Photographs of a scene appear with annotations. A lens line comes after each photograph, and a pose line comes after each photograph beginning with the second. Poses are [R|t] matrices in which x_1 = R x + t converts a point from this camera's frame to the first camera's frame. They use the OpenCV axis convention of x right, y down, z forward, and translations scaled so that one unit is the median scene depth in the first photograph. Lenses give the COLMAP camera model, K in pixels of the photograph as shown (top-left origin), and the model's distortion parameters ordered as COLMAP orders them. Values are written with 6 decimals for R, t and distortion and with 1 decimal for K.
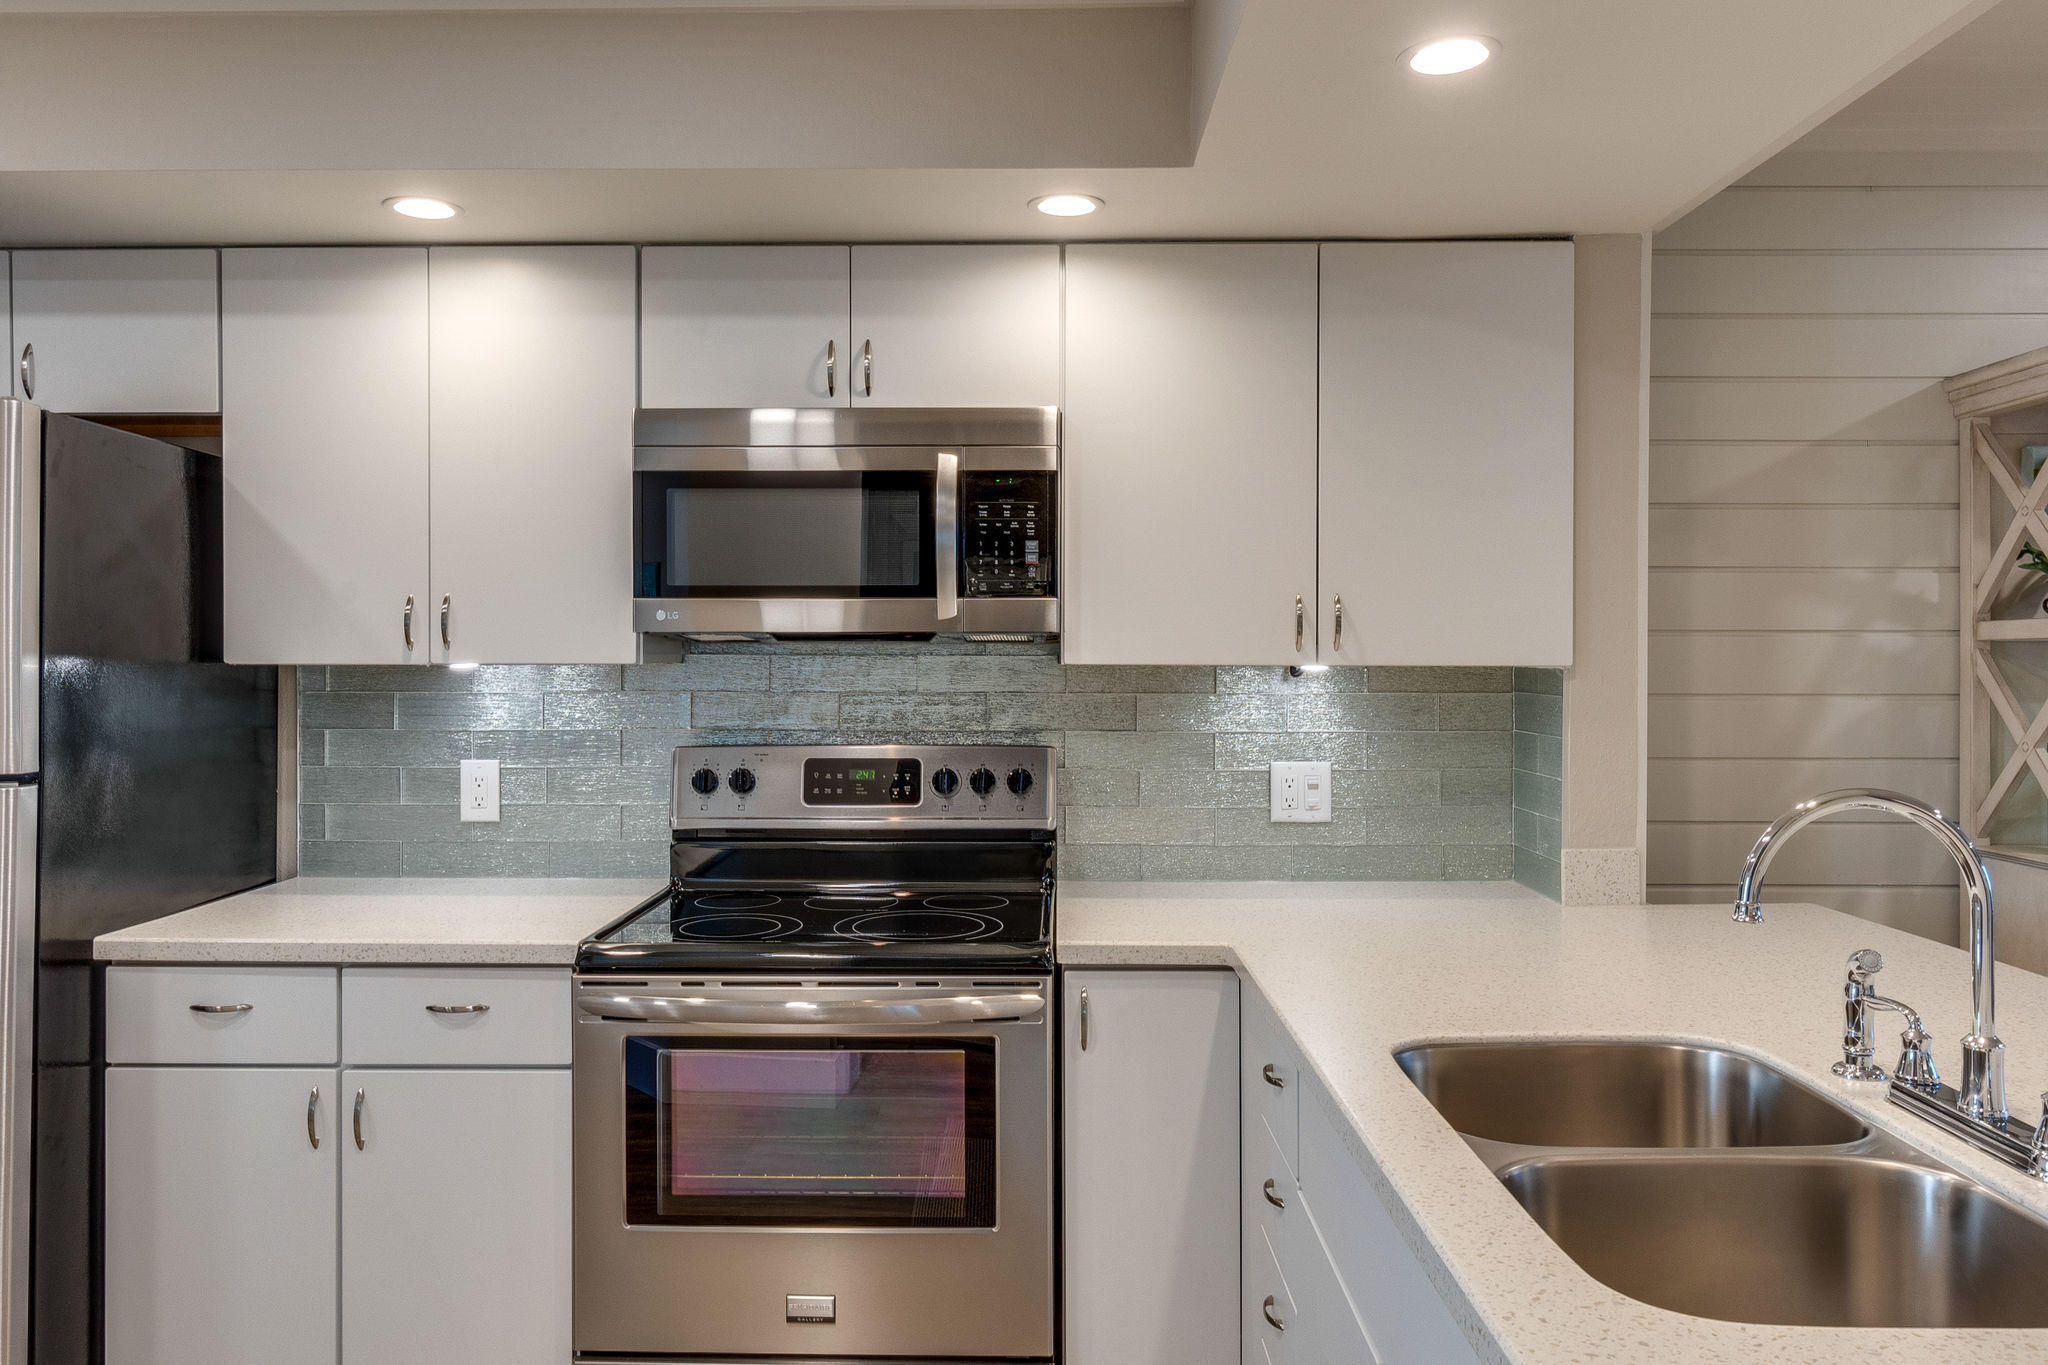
lens RADIAL K [[1560.5, 0, 1019.0], [0, 1560.5, 641.7], [0, 0, 1]] dist [0.006034, -0.001168]
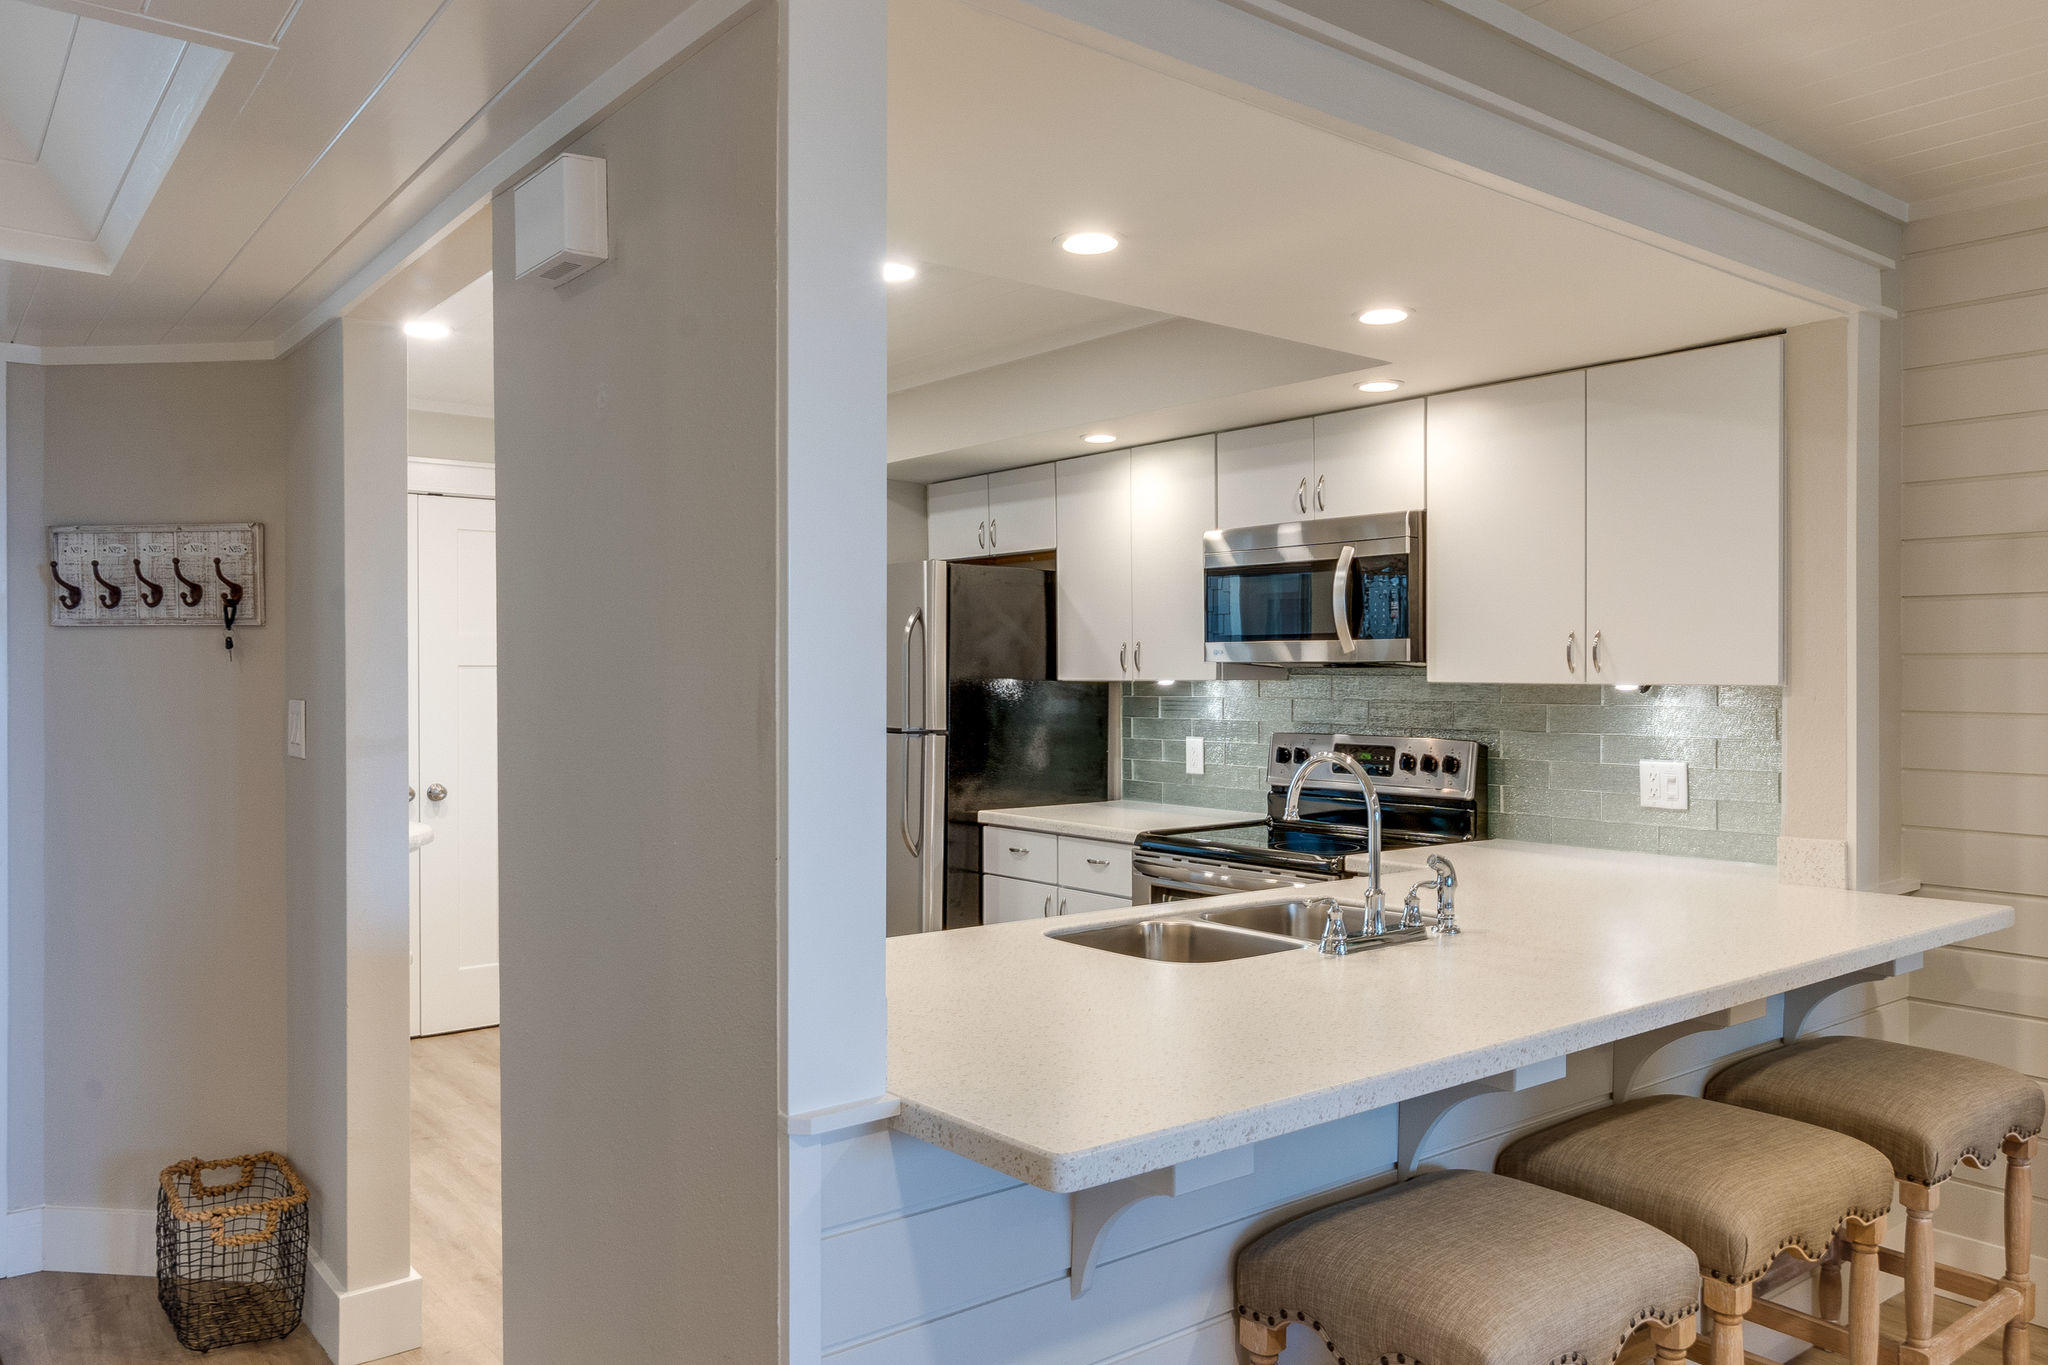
lens RADIAL K [[1471.4, 0, 1024.0], [0, 1471.4, 682.5], [0, 0, 1]] dist [-0.005812, -0.004772]
pose [[0.641149, 0.005639, -0.767396, 0.826222], [0.003910, 0.999936, 0.010615, -0.002013], [0.767406, -0.009806, 0.641086, -0.176833]]
